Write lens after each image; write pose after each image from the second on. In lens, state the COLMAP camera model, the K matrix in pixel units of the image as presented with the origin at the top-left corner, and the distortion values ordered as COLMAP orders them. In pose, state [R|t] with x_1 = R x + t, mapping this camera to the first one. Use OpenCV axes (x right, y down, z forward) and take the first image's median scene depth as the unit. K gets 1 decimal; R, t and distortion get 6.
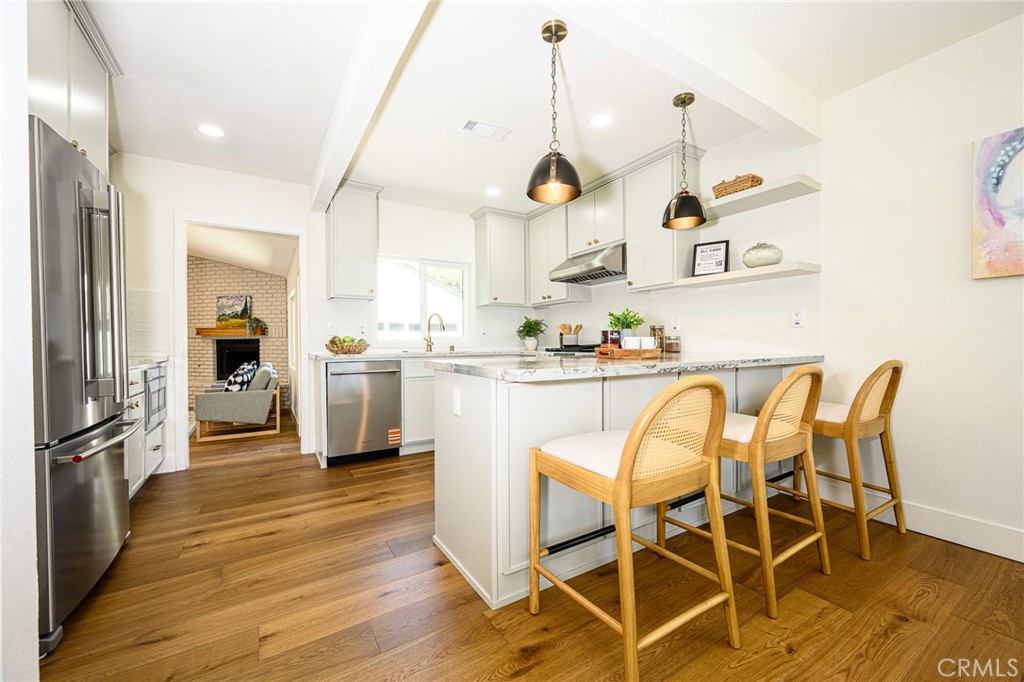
lens RADIAL K [[401.4, 0, 512.0], [0, 401.4, 344.0], [0, 0, 1]] dist [-0.000431, -0.000091]
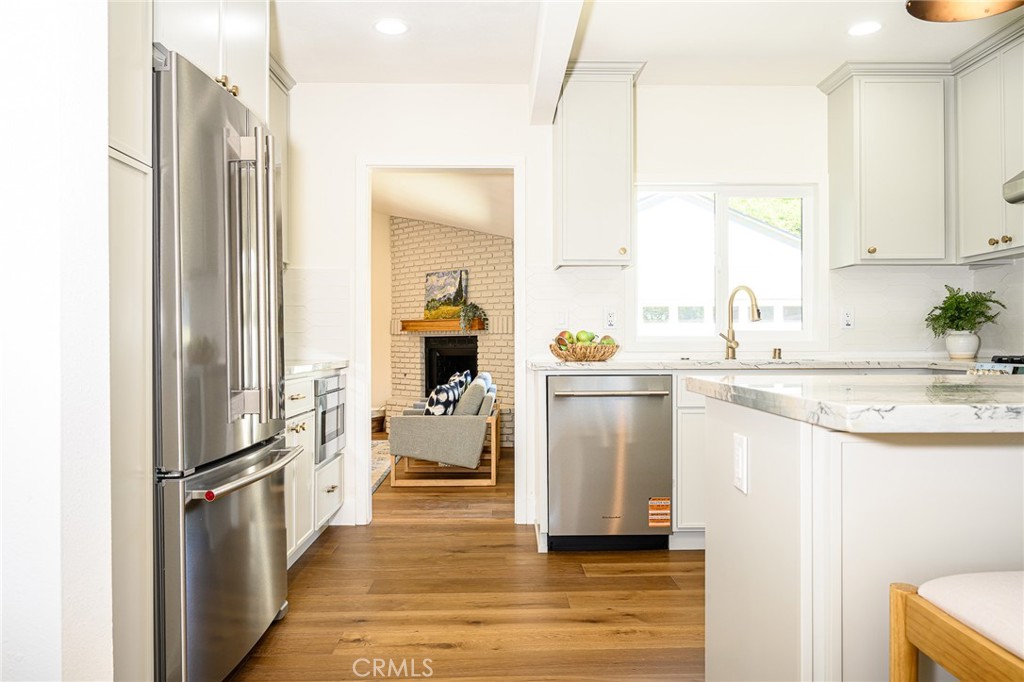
lens RADIAL K [[726.8, 0, 512.0], [0, 726.8, 341.0], [0, 0, 1]] dist [0.003303, 0.000818]
pose [[0.860101, 0.001659, -0.510122, 0.039628], [-0.004302, 0.999983, -0.004001, -0.000067], [0.510106, 0.005636, 0.860093, 0.044467]]
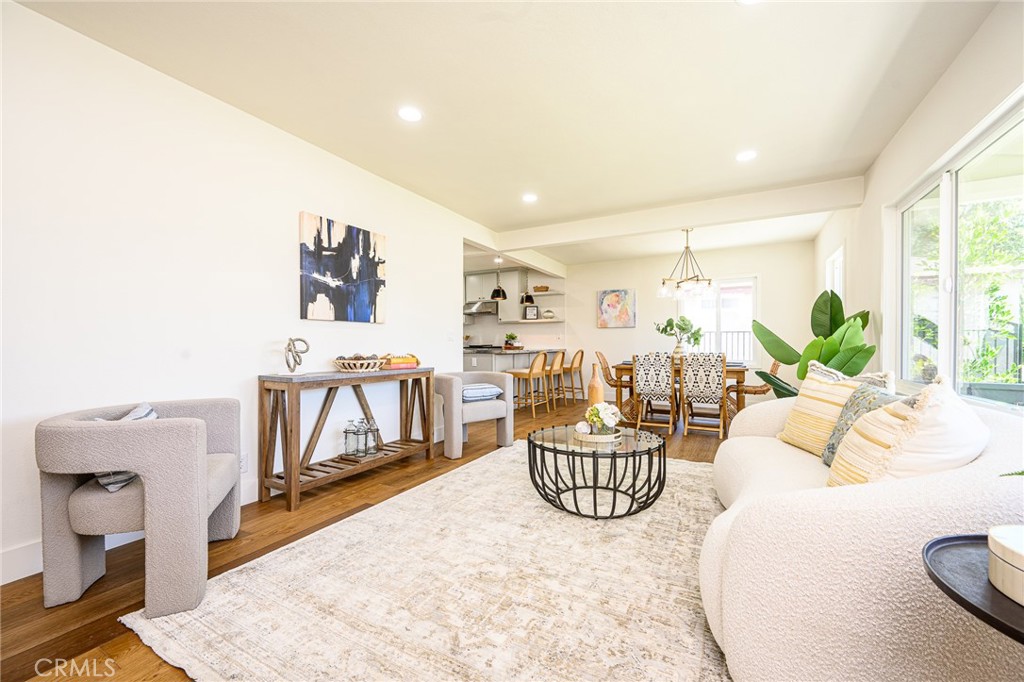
lens RADIAL K [[401.4, 0, 512.0], [0, 401.4, 344.0], [0, 0, 1]] dist [-0.000431, -0.000091]
pose [[0.870905, 0.001493, 0.491448, -0.720001], [0.002238, 0.999973, -0.007004, 0.008584], [-0.491445, 0.007200, 0.870879, -0.970596]]
